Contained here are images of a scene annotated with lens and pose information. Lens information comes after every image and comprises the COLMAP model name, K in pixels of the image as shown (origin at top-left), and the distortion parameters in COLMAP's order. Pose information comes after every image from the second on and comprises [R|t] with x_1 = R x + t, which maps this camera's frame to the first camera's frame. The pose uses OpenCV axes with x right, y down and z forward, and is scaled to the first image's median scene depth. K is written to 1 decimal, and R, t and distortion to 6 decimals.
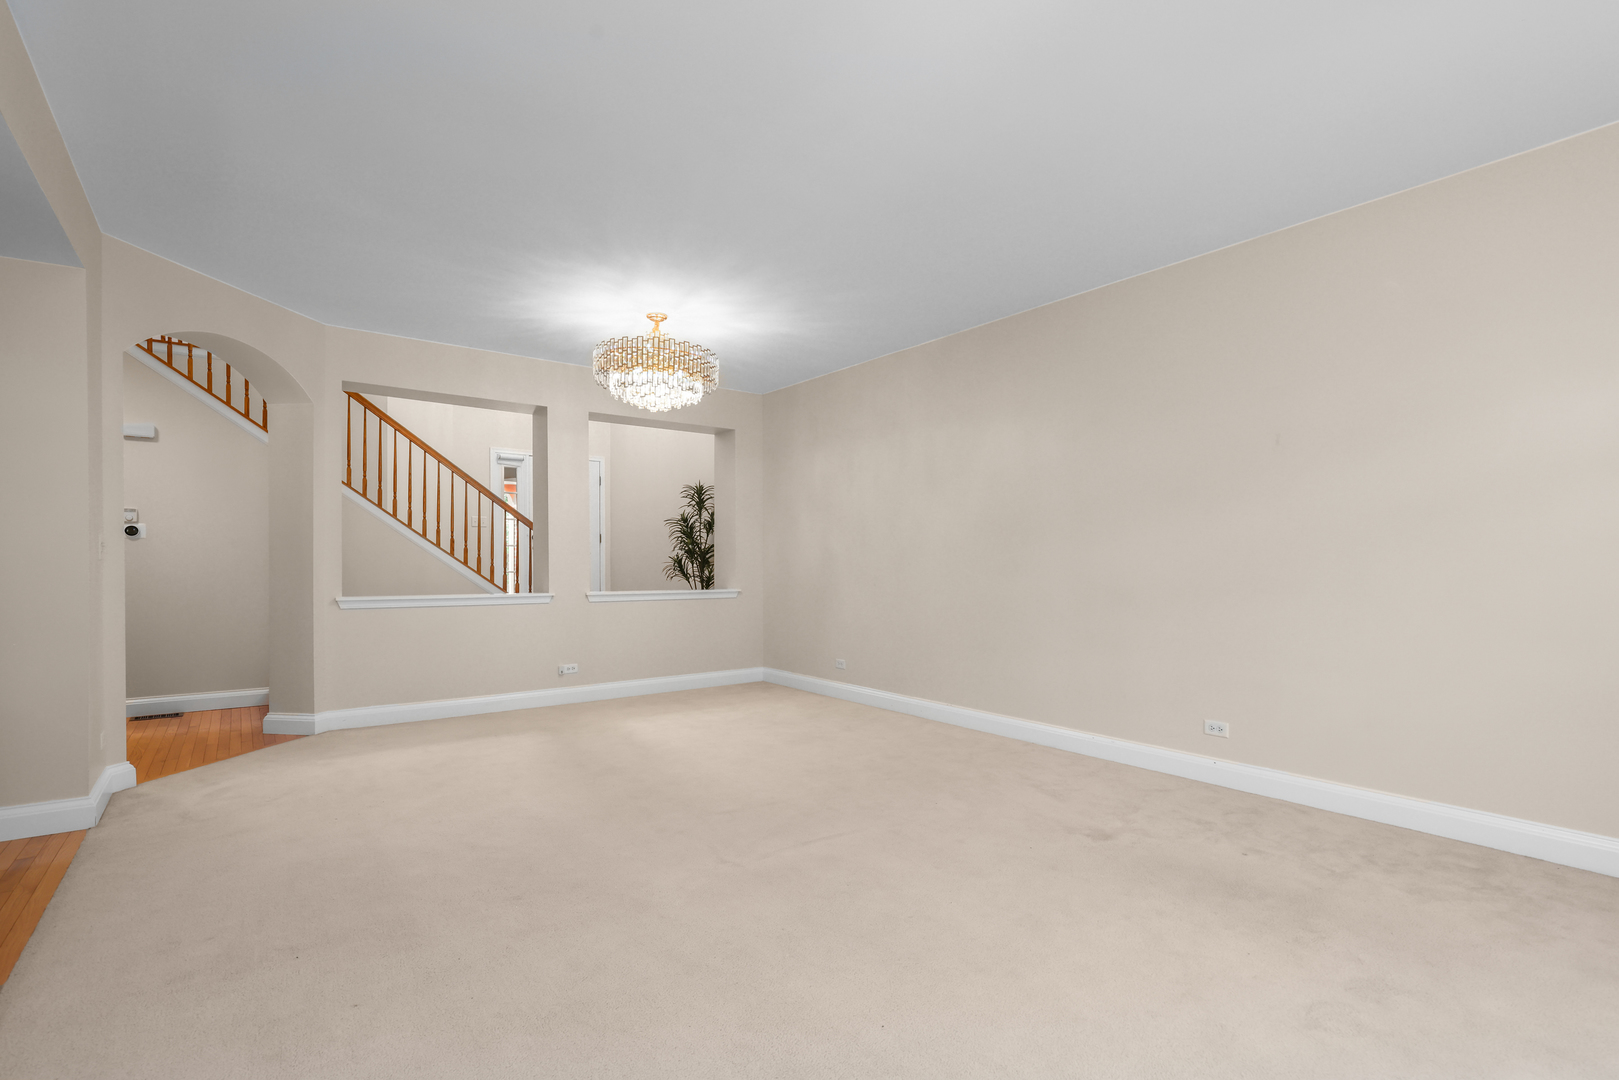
lens RADIAL K [[740.2, 0, 808.0], [0, 740.2, 553.6], [0, 0, 1]] dist [-0.000236, 0.001798]
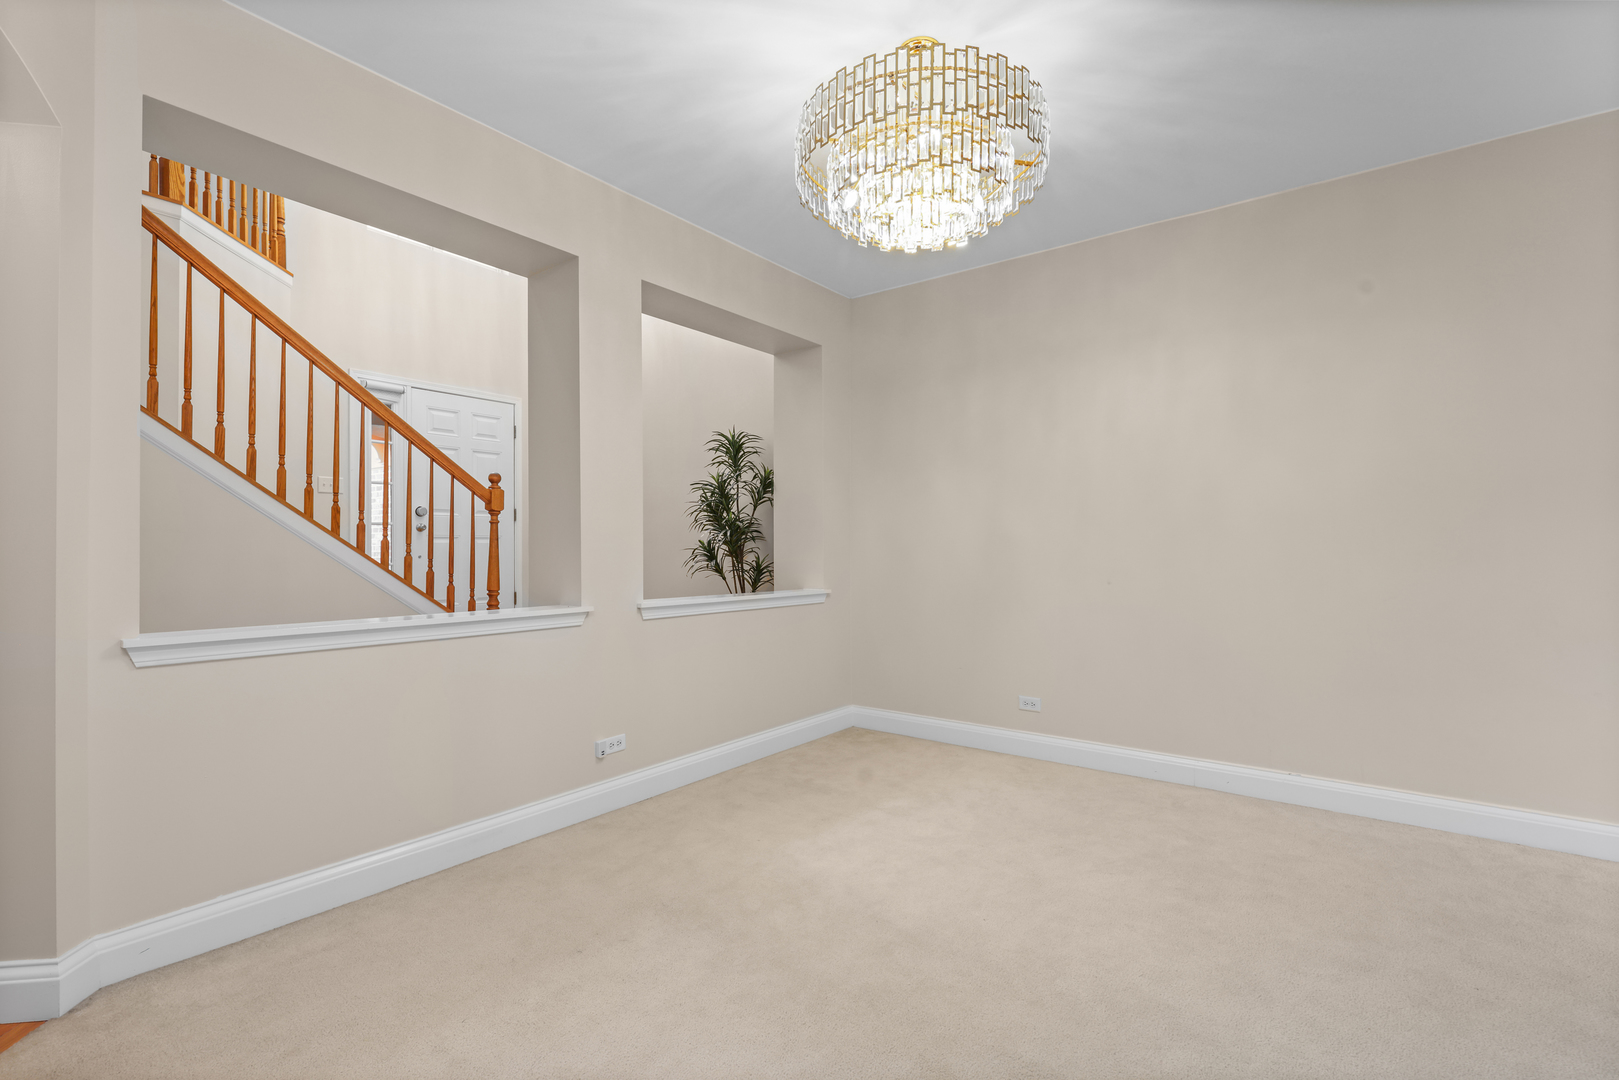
lens RADIAL K [[740.2, 0, 810.5], [0, 740.2, 538.2], [0, 0, 1]] dist [-0.000236, 0.001798]
pose [[0.965727, 0.001847, 0.259552, -0.294855], [-0.000551, 0.999987, -0.005067, 0.006458], [-0.259558, 0.004750, 0.965716, 0.400228]]
